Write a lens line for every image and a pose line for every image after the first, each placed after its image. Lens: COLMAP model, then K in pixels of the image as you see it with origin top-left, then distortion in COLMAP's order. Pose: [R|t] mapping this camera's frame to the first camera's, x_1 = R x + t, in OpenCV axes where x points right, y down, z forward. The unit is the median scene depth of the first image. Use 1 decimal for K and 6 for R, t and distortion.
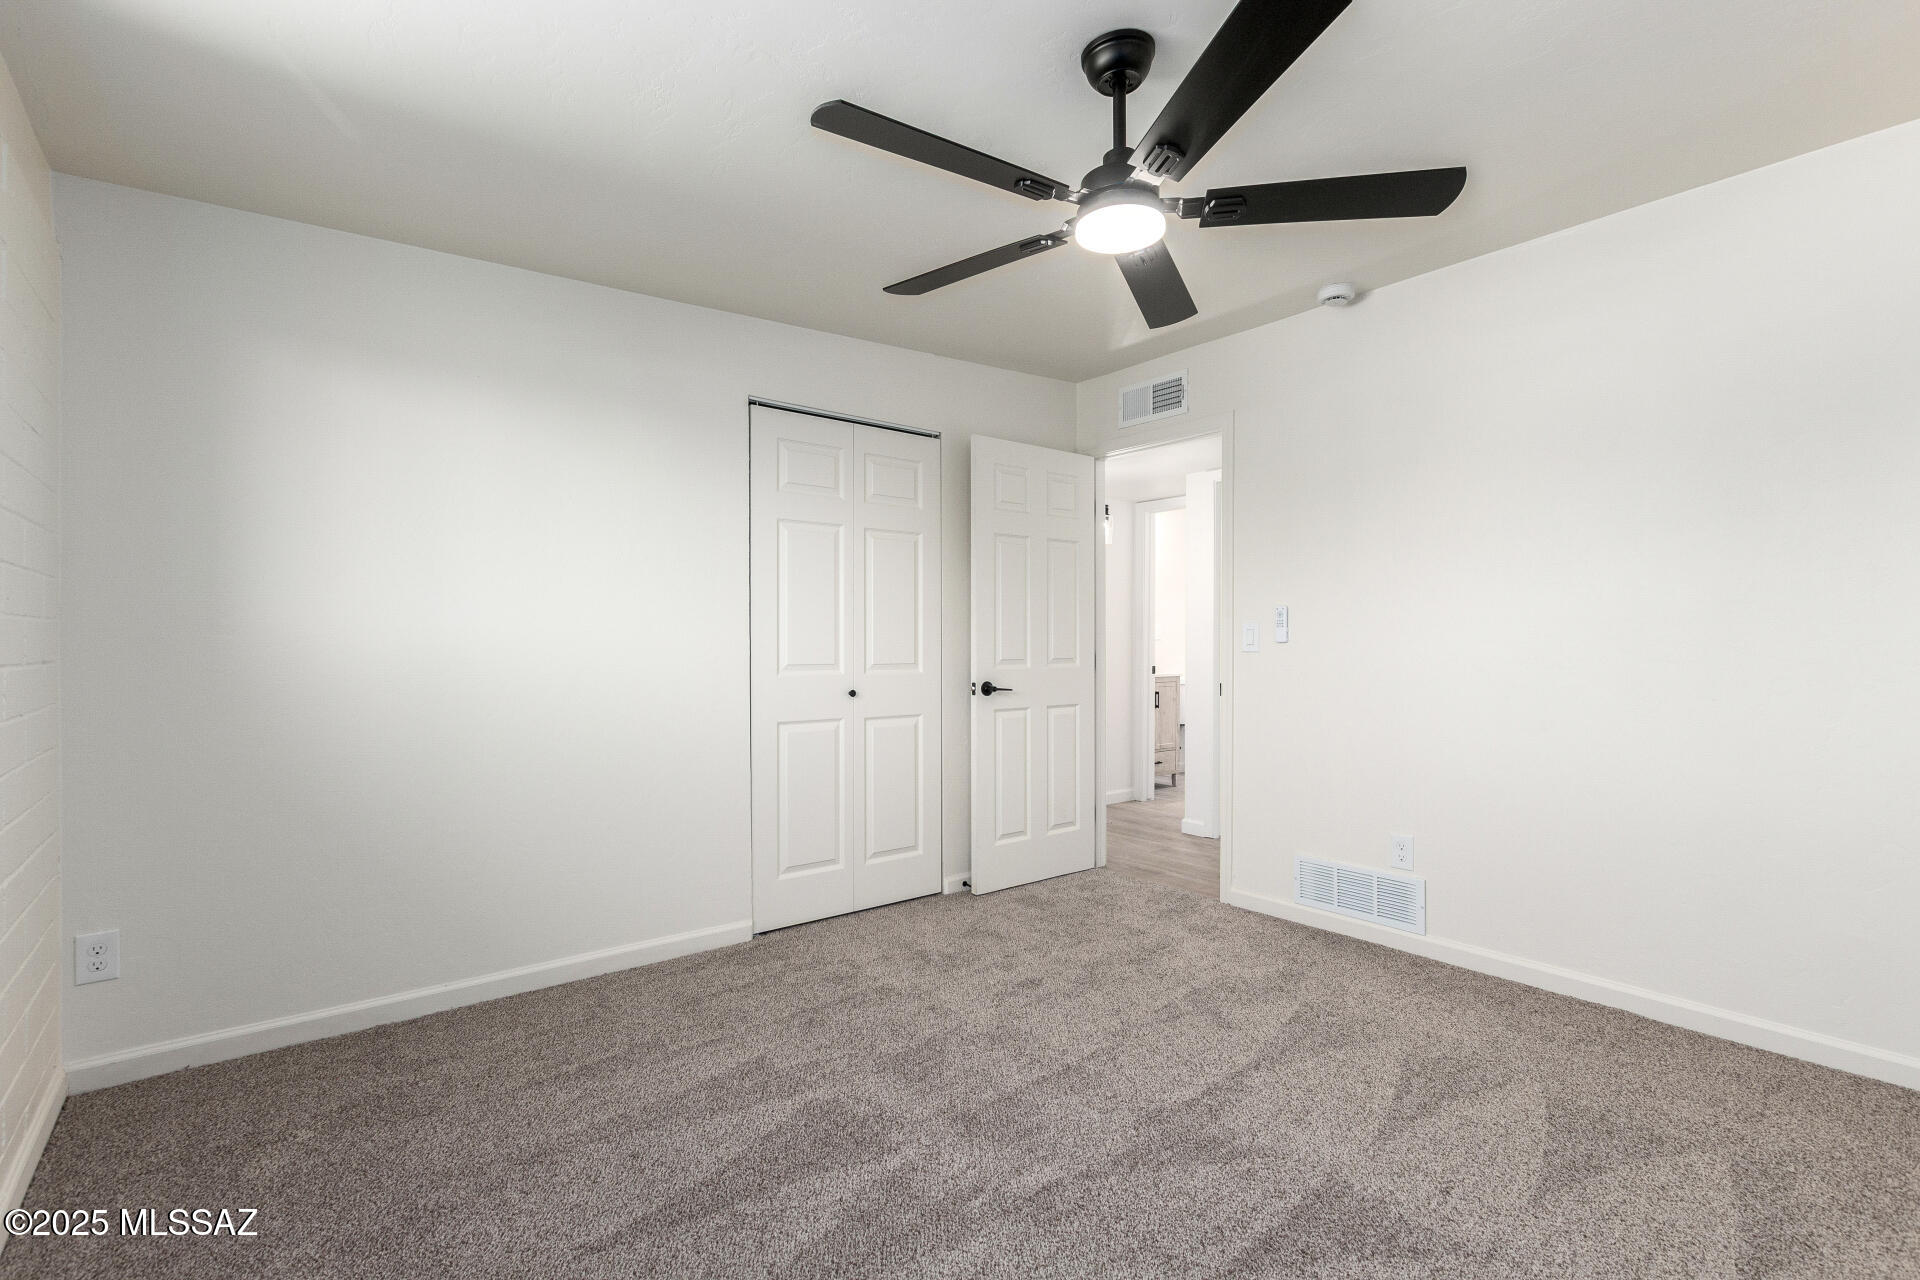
lens RADIAL K [[878.5, 0, 963.6], [0, 878.5, 644.2], [0, 0, 1]] dist [0.009256, -0.003880]
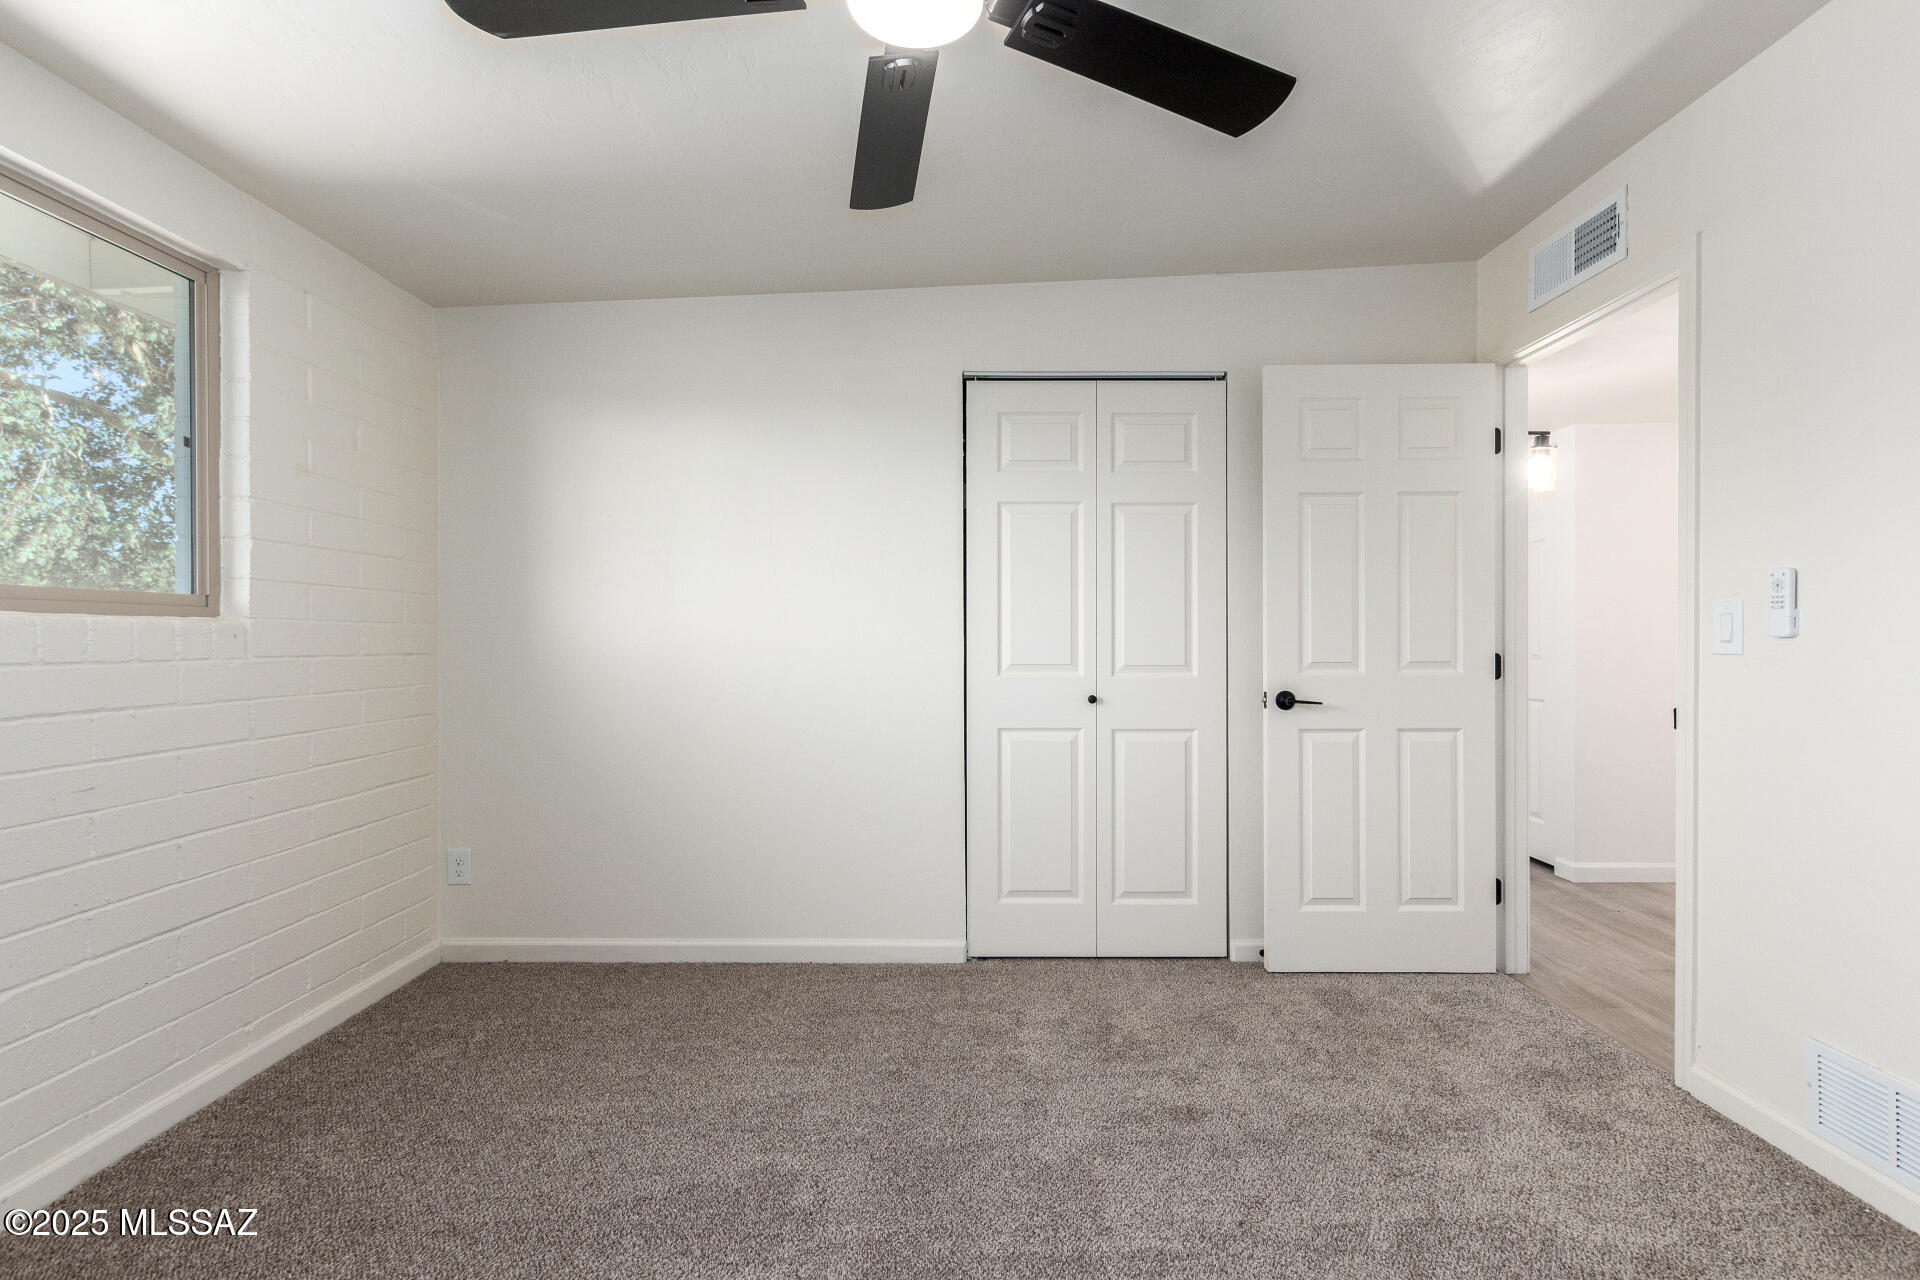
lens RADIAL K [[873.7, 0, 963.3], [0, 873.7, 643.6], [0, 0, 1]] dist [0.008058, -0.003399]
pose [[0.774152, 0.000160, -0.633000, 0.311539], [0.000745, 0.999999, 0.001163, 0.000983], [0.632999, -0.001372, 0.774151, 0.267648]]
